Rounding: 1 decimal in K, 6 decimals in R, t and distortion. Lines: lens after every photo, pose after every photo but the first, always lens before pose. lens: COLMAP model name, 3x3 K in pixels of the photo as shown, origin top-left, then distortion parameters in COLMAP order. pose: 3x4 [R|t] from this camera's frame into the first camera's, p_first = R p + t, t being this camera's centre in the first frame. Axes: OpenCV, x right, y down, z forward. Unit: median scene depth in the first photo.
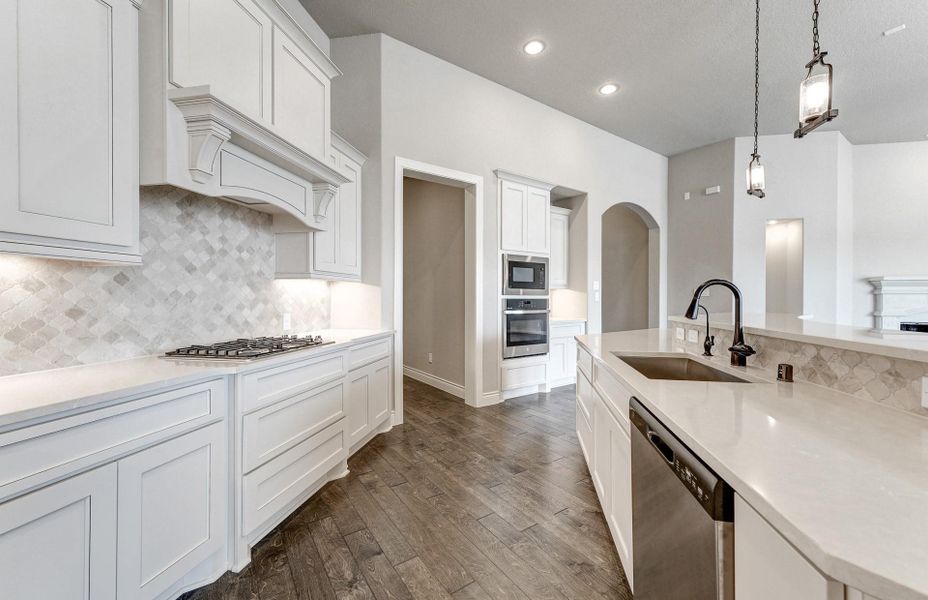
lens RADIAL K [[379.2, 0, 468.7], [0, 379.2, 297.8], [0, 0, 1]] dist [-0.004195, -0.000317]
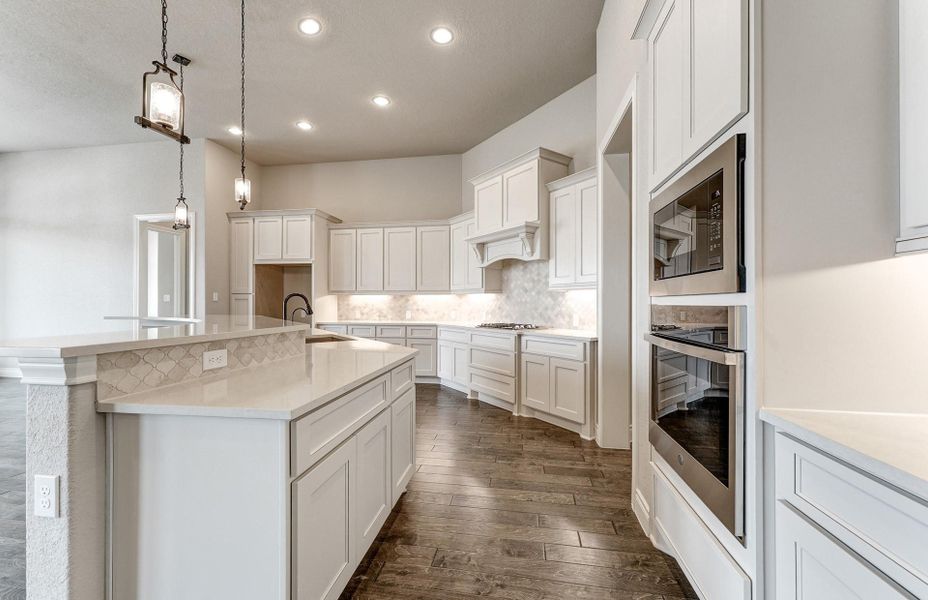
lens RADIAL K [[364.0, 0, 458.1], [0, 364.0, 302.1], [0, 0, 1]] dist [-0.001118, 0.001297]
pose [[-0.729383, -0.003961, -0.684094, 0.725404], [-0.001551, 0.999990, -0.004136, 0.000778], [0.684104, -0.001956, -0.729382, 1.580007]]
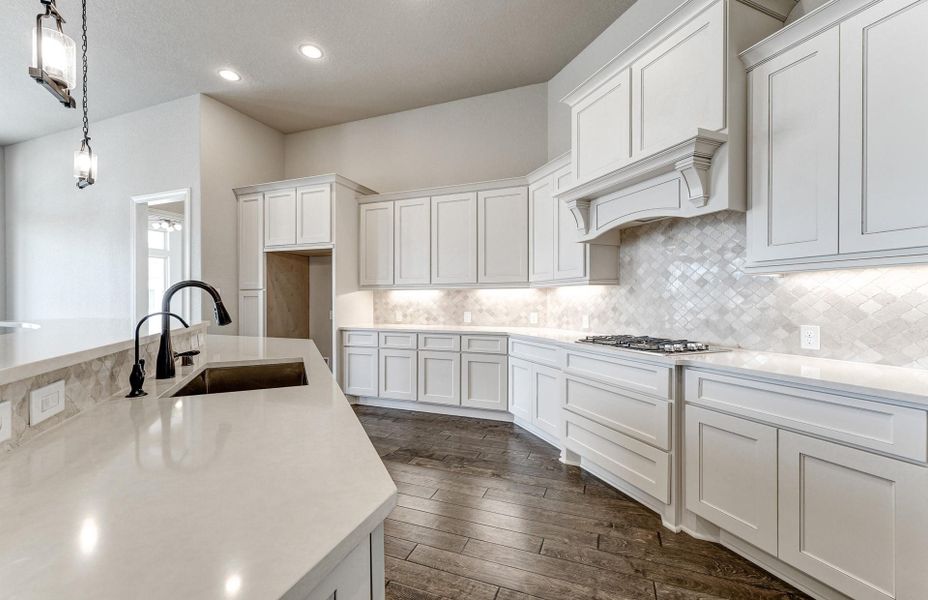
lens RADIAL K [[364.0, 0, 456.6], [0, 364.0, 298.6], [0, 0, 1]] dist [-0.001118, 0.001297]
pose [[-0.845449, -0.005571, -0.534027, 0.360001], [-0.001700, 0.999969, -0.007740, -0.000540], [0.534053, -0.005636, -0.845432, 1.125740]]
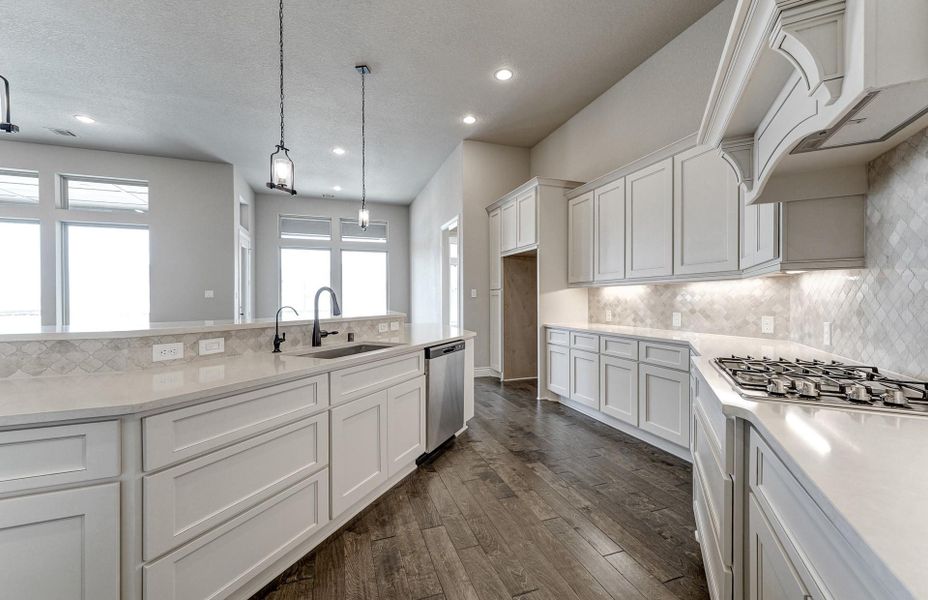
lens RADIAL K [[364.0, 0, 460.5], [0, 364.0, 301.1], [0, 0, 1]] dist [-0.001118, 0.001297]
pose [[-0.960347, -0.000428, 0.278808, -0.116863], [0.001094, 0.999985, 0.005304, -0.001485], [-0.278806, 0.005398, -0.960332, 1.191242]]
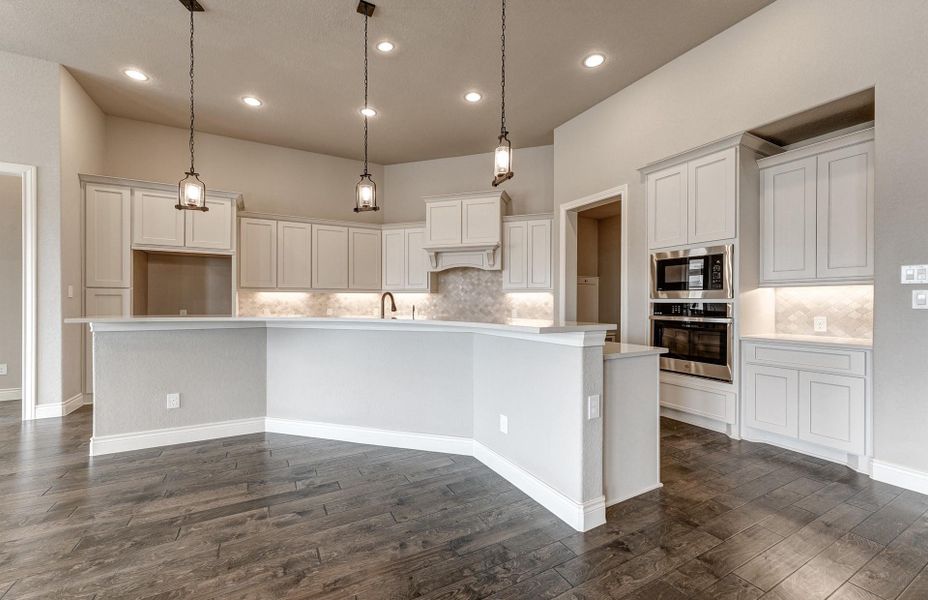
lens RADIAL K [[364.0, 0, 433.9], [0, 364.0, 305.2], [0, 0, 1]] dist [-0.001118, 0.001297]
pose [[-0.180703, 0.007227, -0.983511, 1.427099], [-0.002529, 0.999966, 0.007813, 0.003693], [0.983534, 0.003899, -0.180679, 0.865881]]
